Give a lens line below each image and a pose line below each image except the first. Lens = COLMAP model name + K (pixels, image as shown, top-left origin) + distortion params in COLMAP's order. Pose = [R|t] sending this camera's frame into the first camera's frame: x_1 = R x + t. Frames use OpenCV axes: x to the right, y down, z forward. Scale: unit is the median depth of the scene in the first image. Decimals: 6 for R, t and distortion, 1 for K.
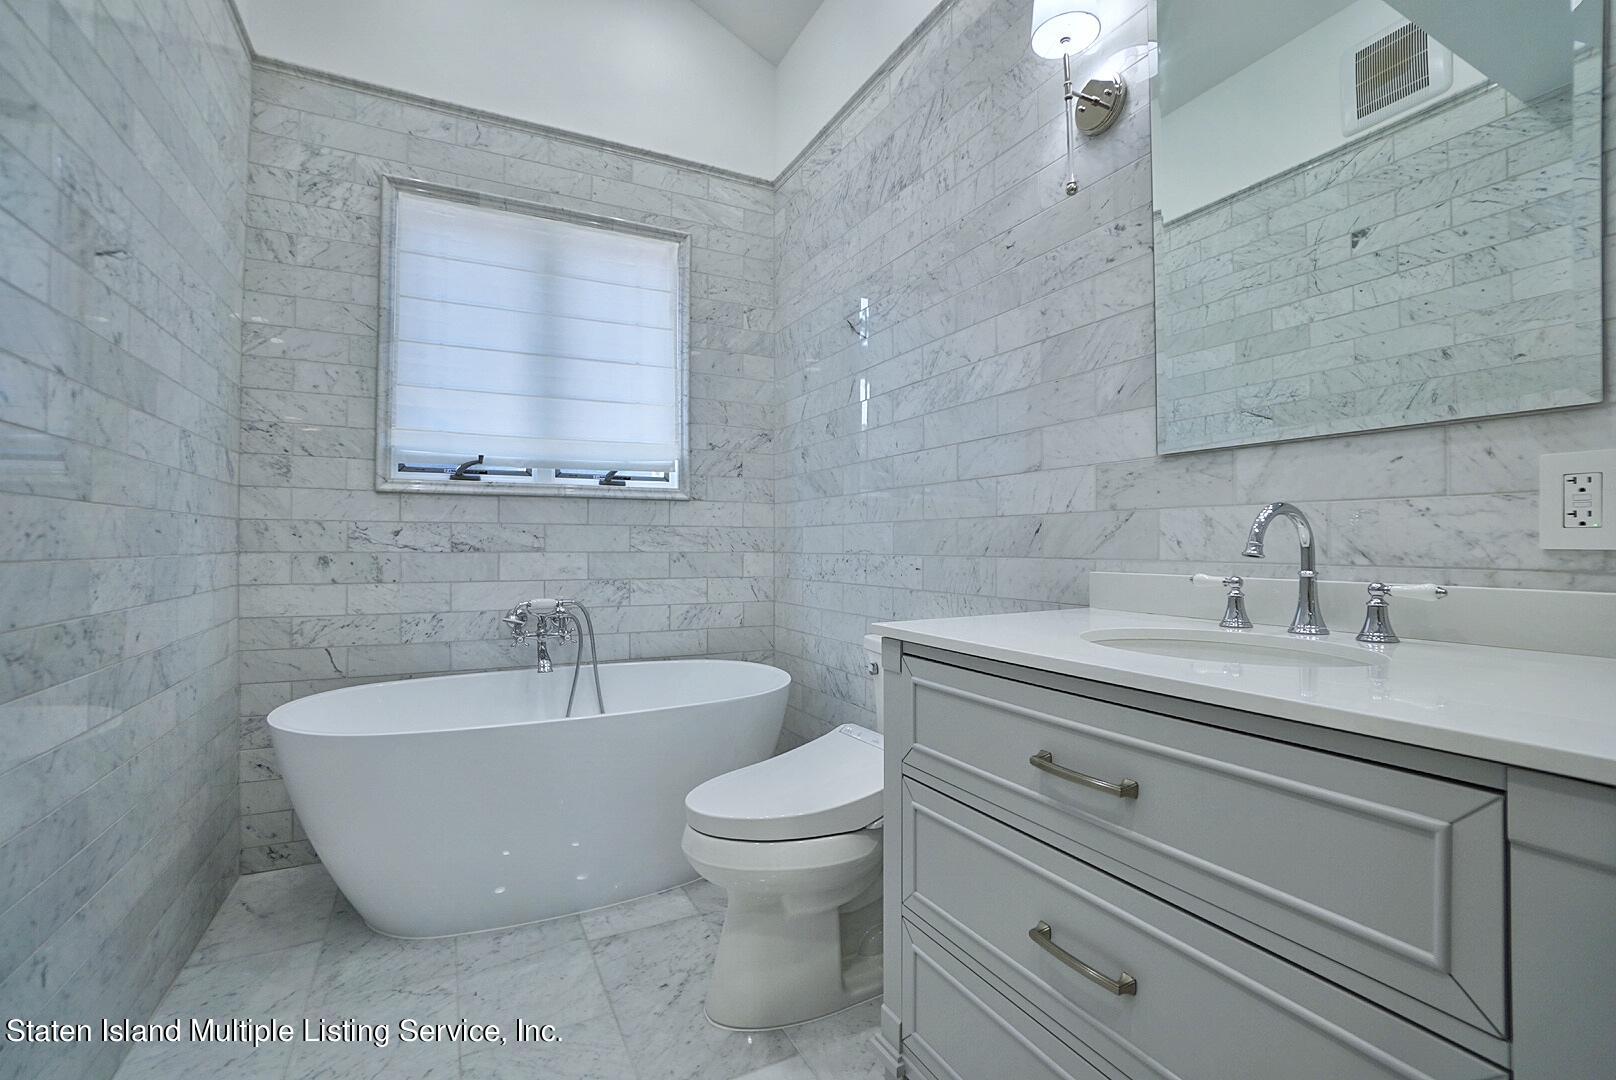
lens RADIAL K [[709.2, 0, 813.1], [0, 709.2, 536.5], [0, 0, 1]] dist [-0.051775, 0.014063]
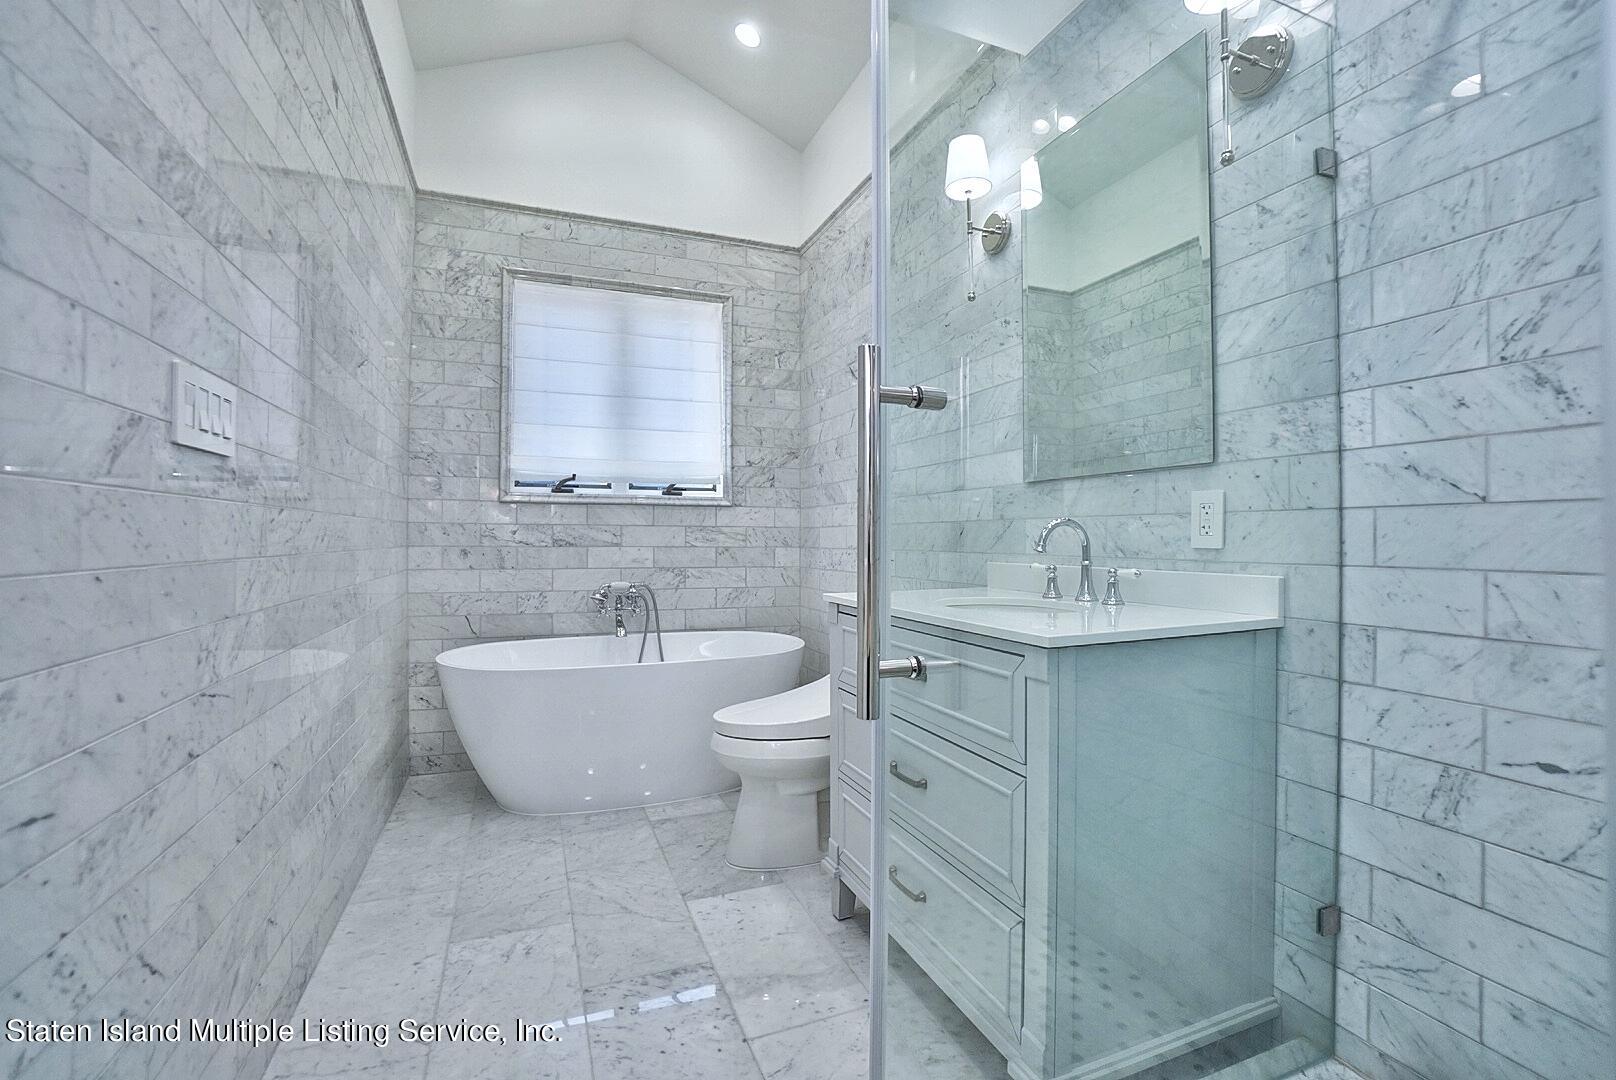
lens RADIAL K [[709.2, 0, 809.3], [0, 709.2, 534.1], [0, 0, 1]] dist [-0.051775, 0.014063]
pose [[0.994459, 0.001090, -0.105124, 0.124124], [-0.000537, 0.999986, 0.005287, -0.009558], [0.105128, -0.005202, 0.994445, -0.318883]]
